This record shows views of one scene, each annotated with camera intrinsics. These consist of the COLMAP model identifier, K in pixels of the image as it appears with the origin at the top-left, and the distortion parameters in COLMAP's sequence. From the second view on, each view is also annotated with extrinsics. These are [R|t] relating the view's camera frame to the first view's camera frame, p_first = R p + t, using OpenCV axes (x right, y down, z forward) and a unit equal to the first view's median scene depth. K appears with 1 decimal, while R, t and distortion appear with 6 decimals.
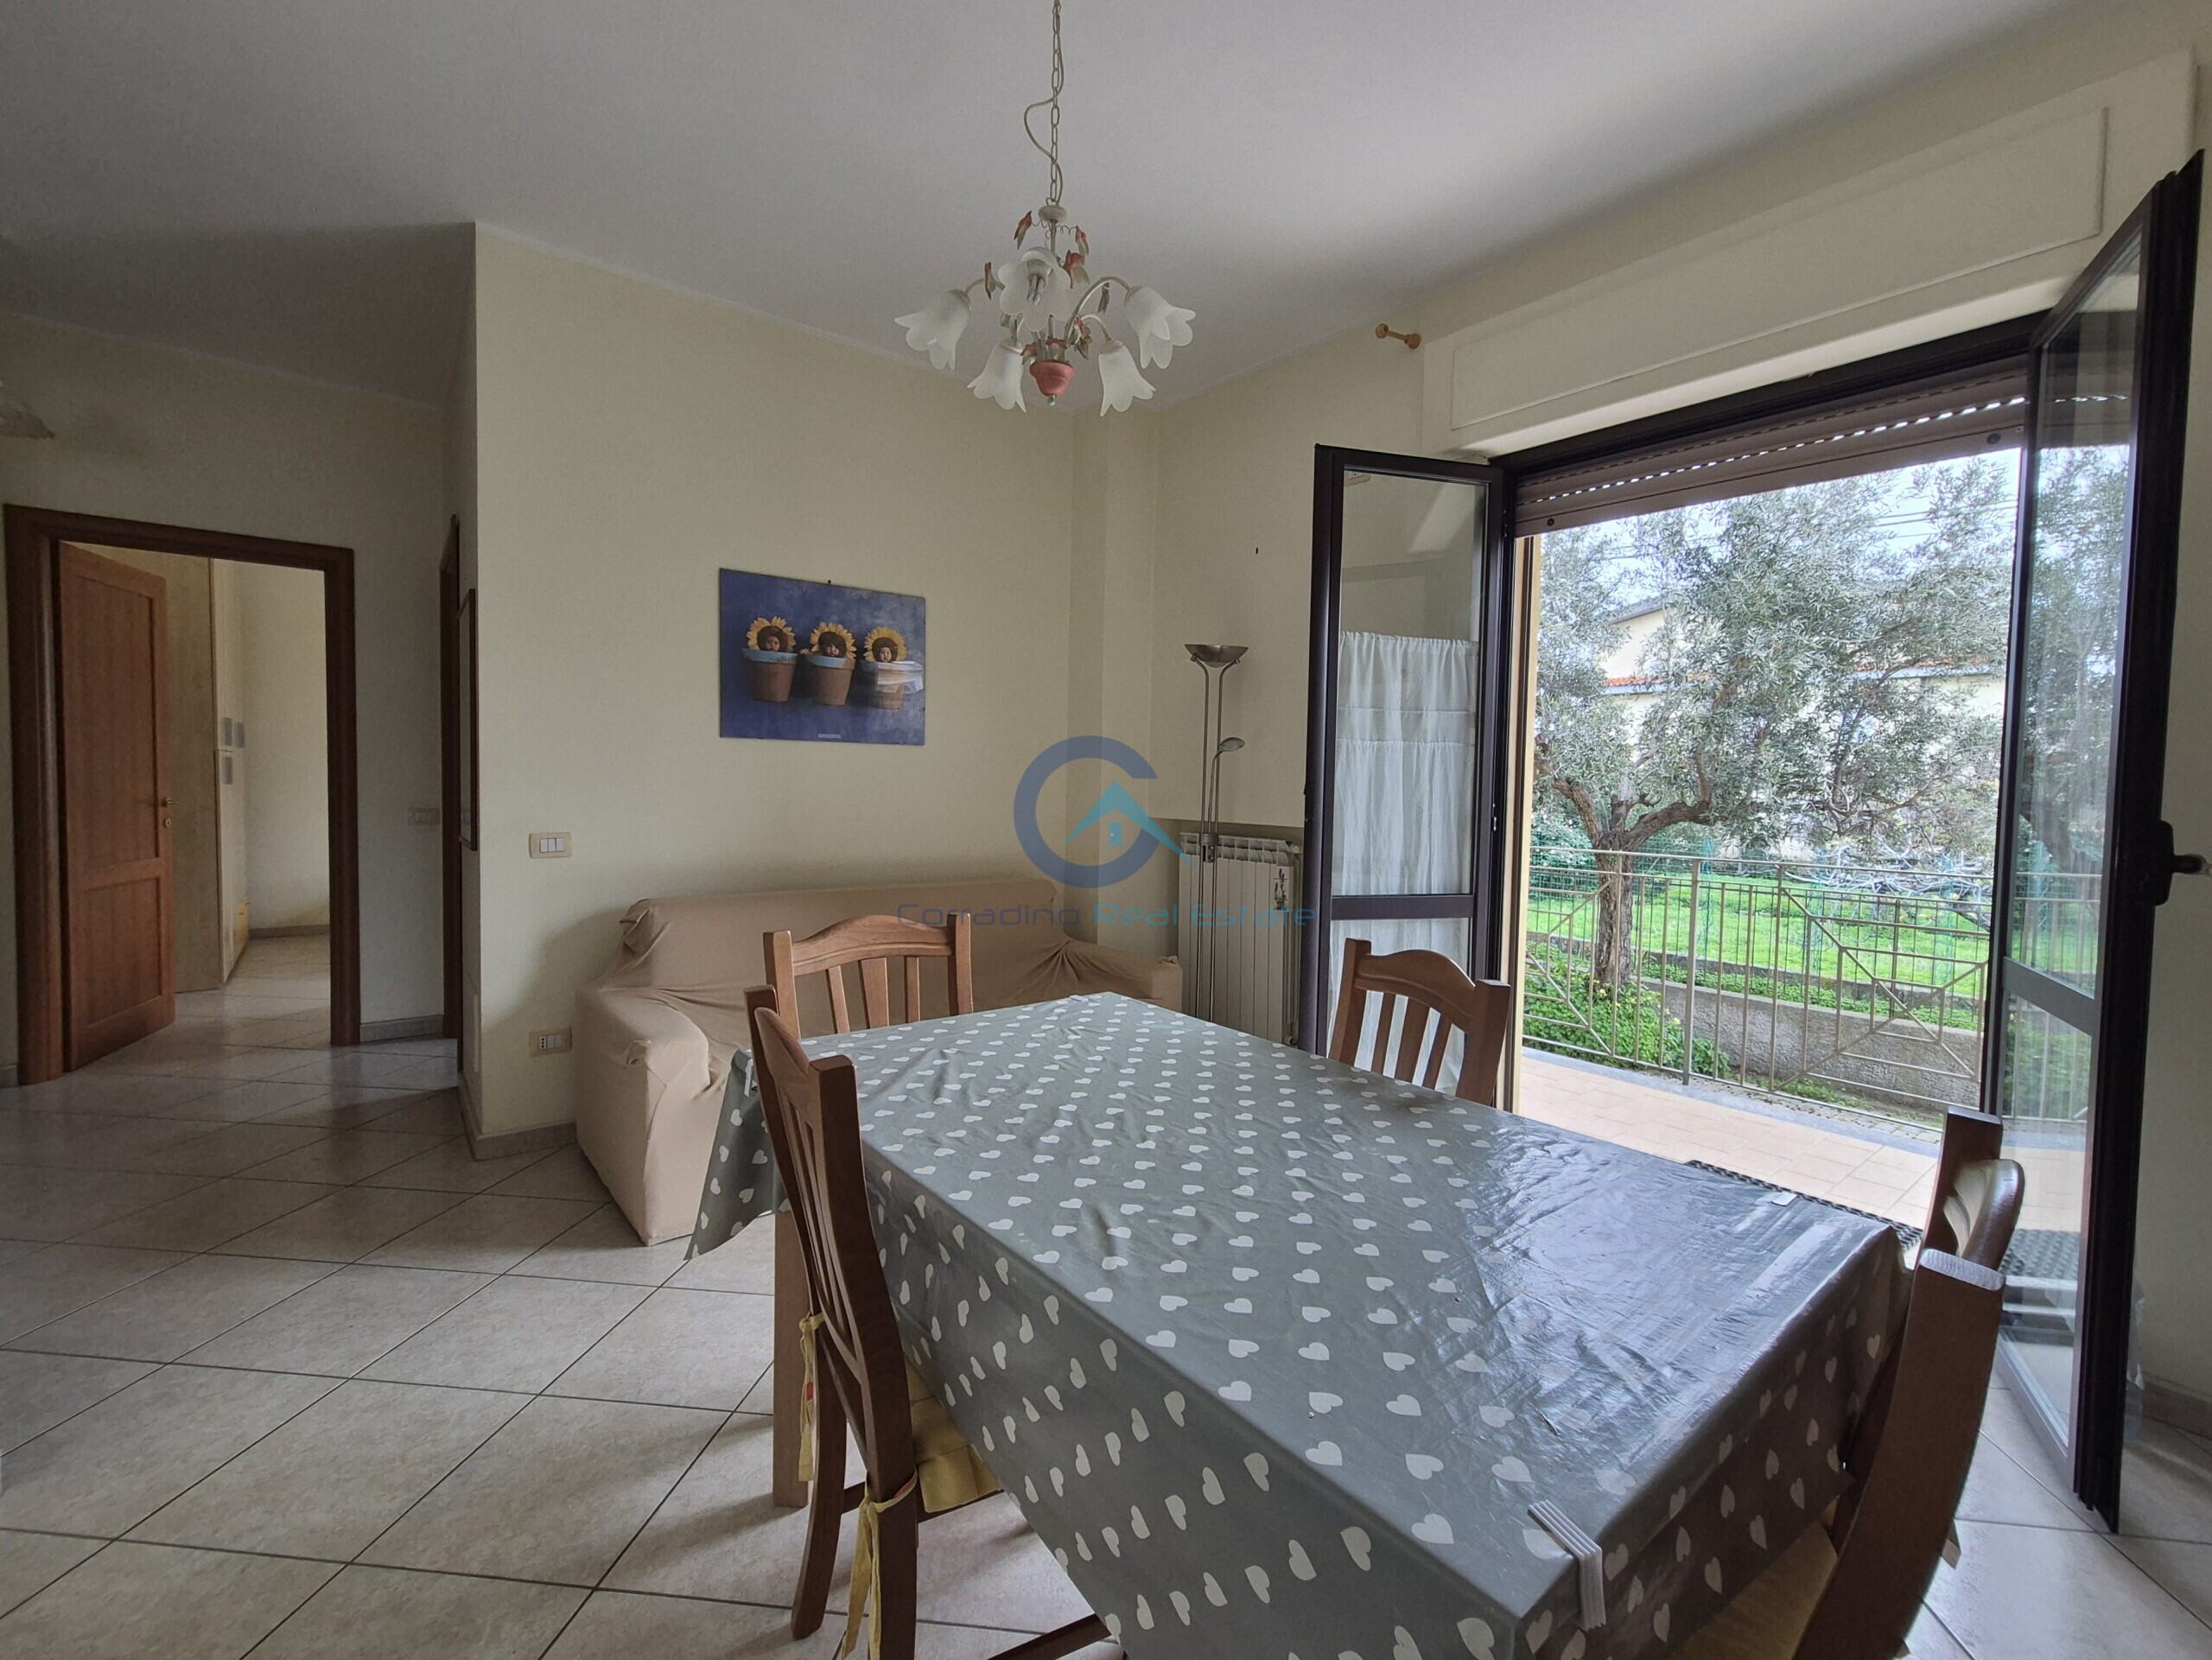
lens RADIAL K [[901.2, 0, 1103.1], [0, 901.2, 822.0], [0, 0, 1]] dist [-0.000859, -0.000023]
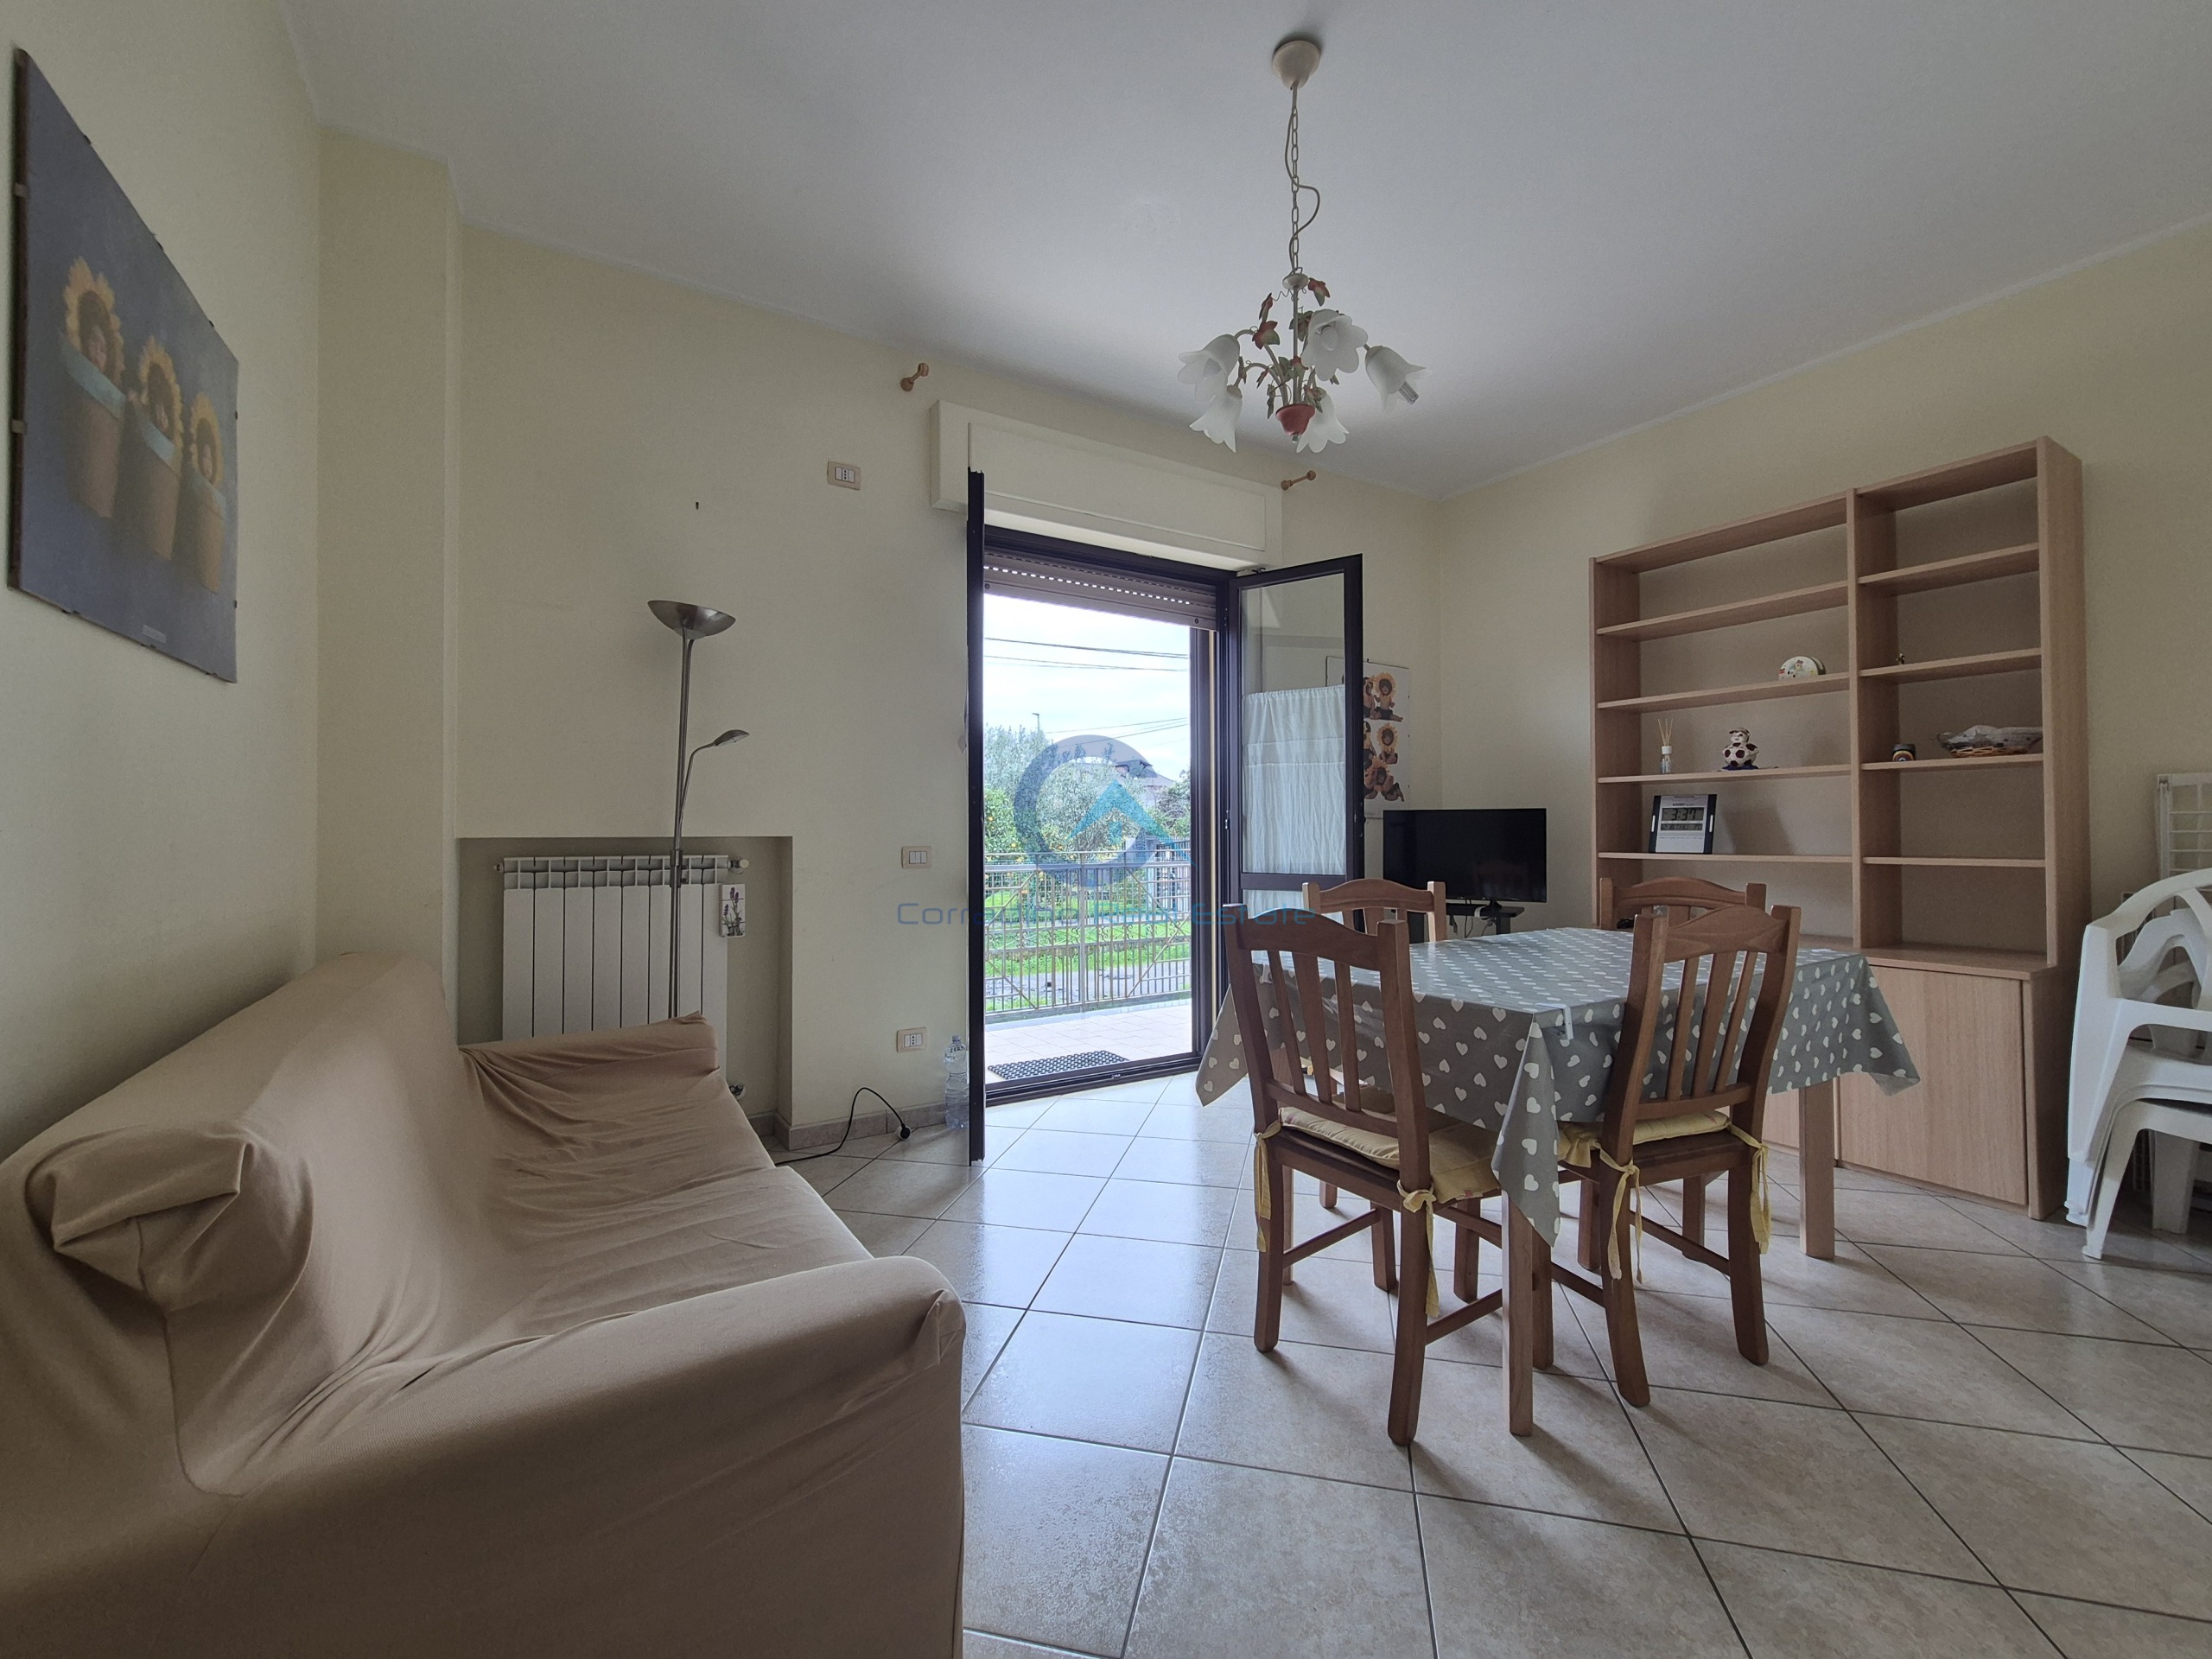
lens RADIAL K [[901.1, 0, 1103.9], [0, 901.1, 822.3], [0, 0, 1]] dist [-0.000859, -0.000023]
pose [[0.130735, -0.021622, 0.991182, -0.615467], [0.046041, 0.998816, 0.015716, -0.007269], [-0.990348, 0.043580, 0.131575, 0.552318]]
